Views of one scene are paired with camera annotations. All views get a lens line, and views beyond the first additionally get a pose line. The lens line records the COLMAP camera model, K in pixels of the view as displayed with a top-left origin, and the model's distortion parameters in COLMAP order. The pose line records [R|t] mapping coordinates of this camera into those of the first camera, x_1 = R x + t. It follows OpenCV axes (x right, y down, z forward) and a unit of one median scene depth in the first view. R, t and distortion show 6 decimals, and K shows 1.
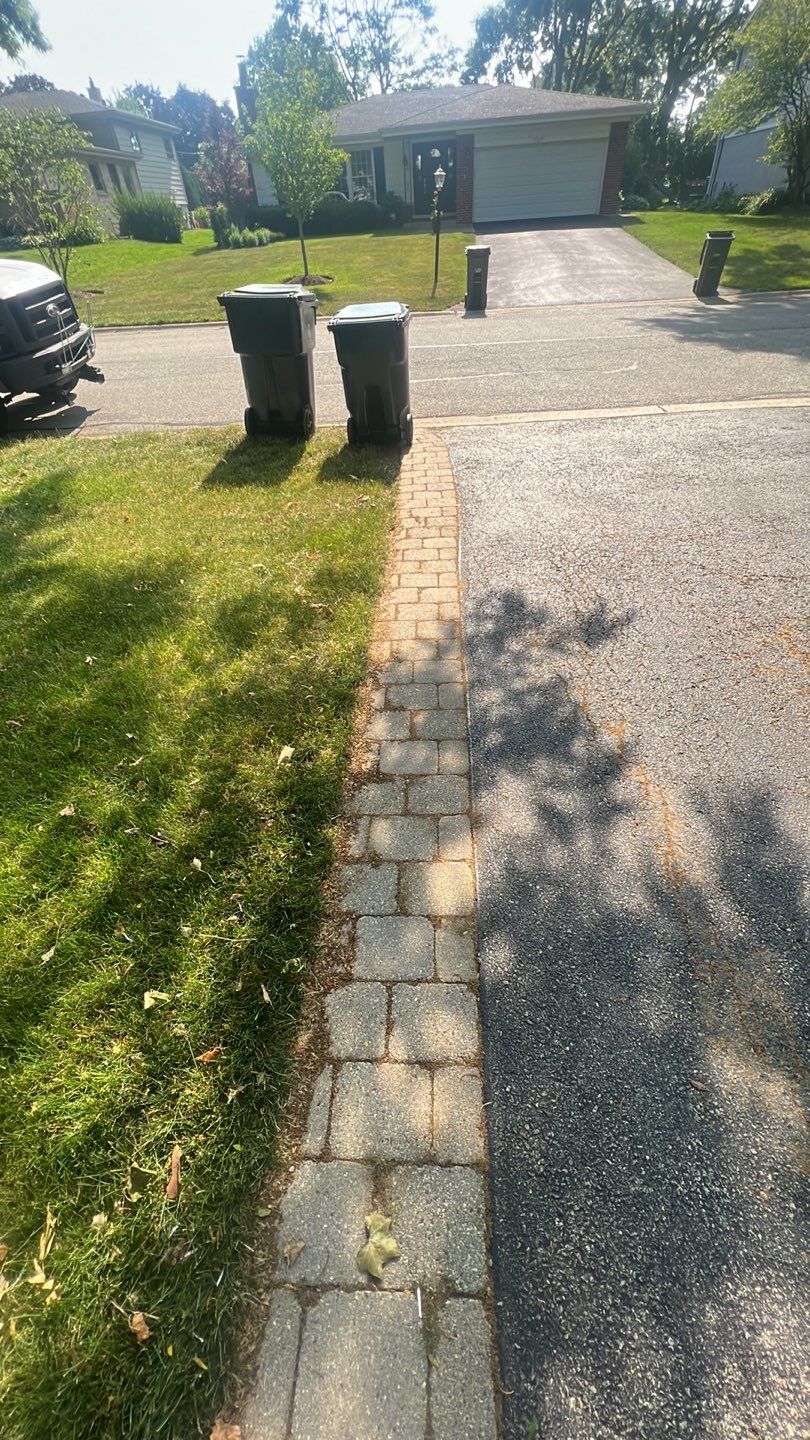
lens RADIAL K [[557.2, 0, 401.5], [0, 557.2, 712.7], [0, 0, 1]] dist [0.000068, -0.000386]
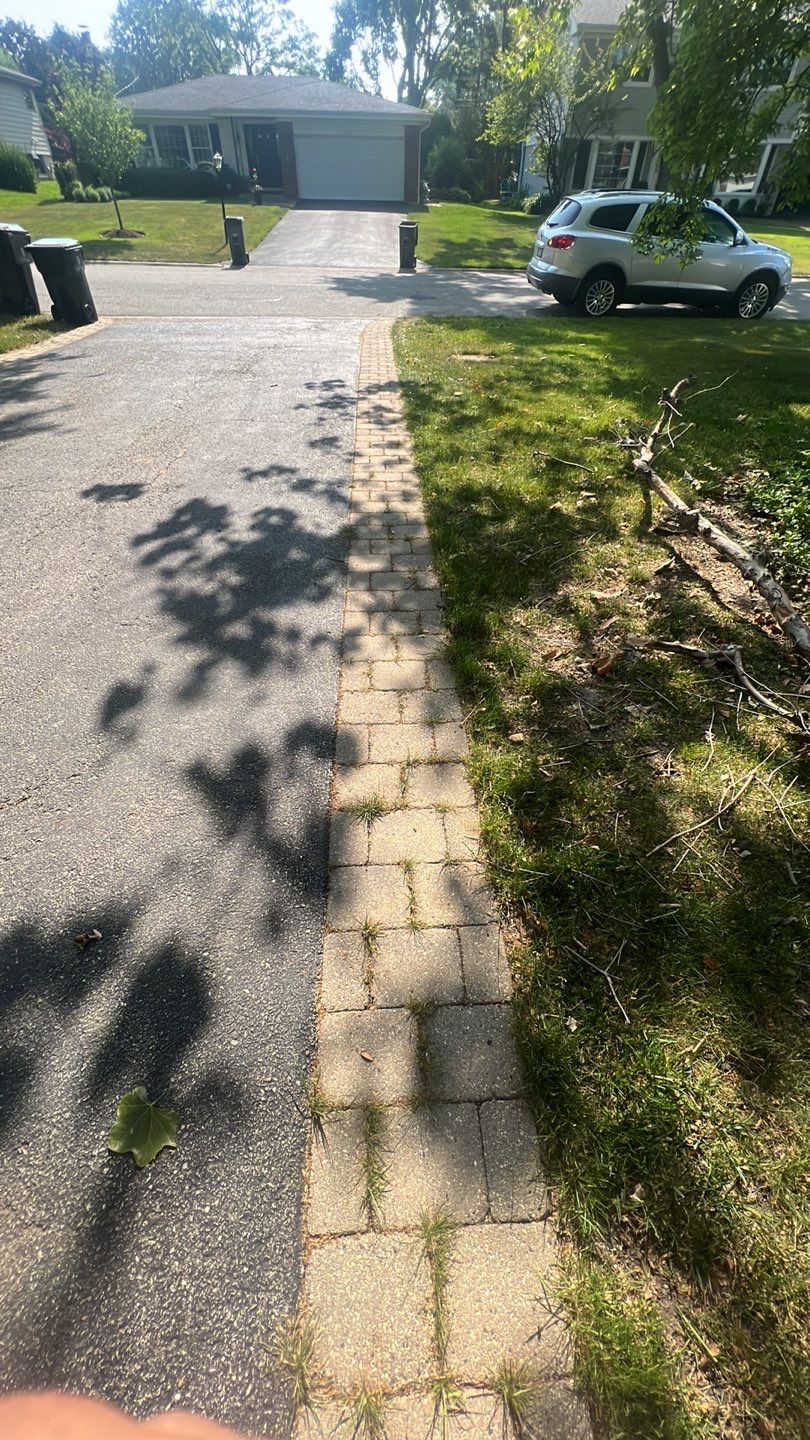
lens RADIAL K [[557.2, 0, 401.5], [0, 557.2, 712.7], [0, 0, 1]] dist [0.000068, -0.000386]
pose [[0.992156, -0.019463, 0.123478, 0.193480], [0.016190, 0.999492, 0.027453, 0.189431], [-0.123949, -0.025238, 0.991968, -0.237912]]
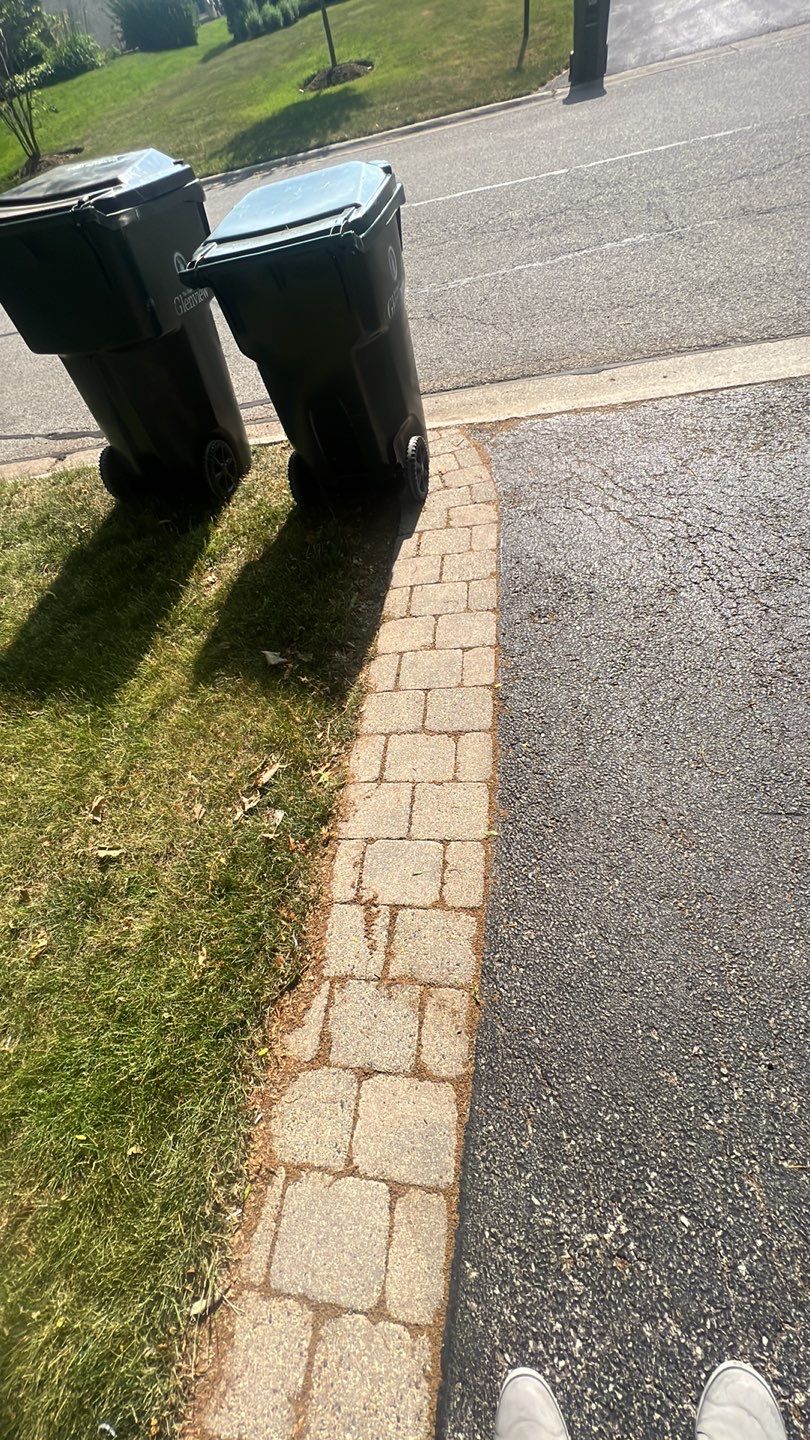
lens RADIAL K [[557.2, 0, 401.5], [0, 557.2, 712.7], [0, 0, 1]] dist [0.000068, -0.000386]
pose [[0.983531, -0.006835, -0.180610, 0.021176], [0.045579, 0.976367, 0.211257, -0.102478], [0.174897, -0.216010, 0.960599, 0.126151]]
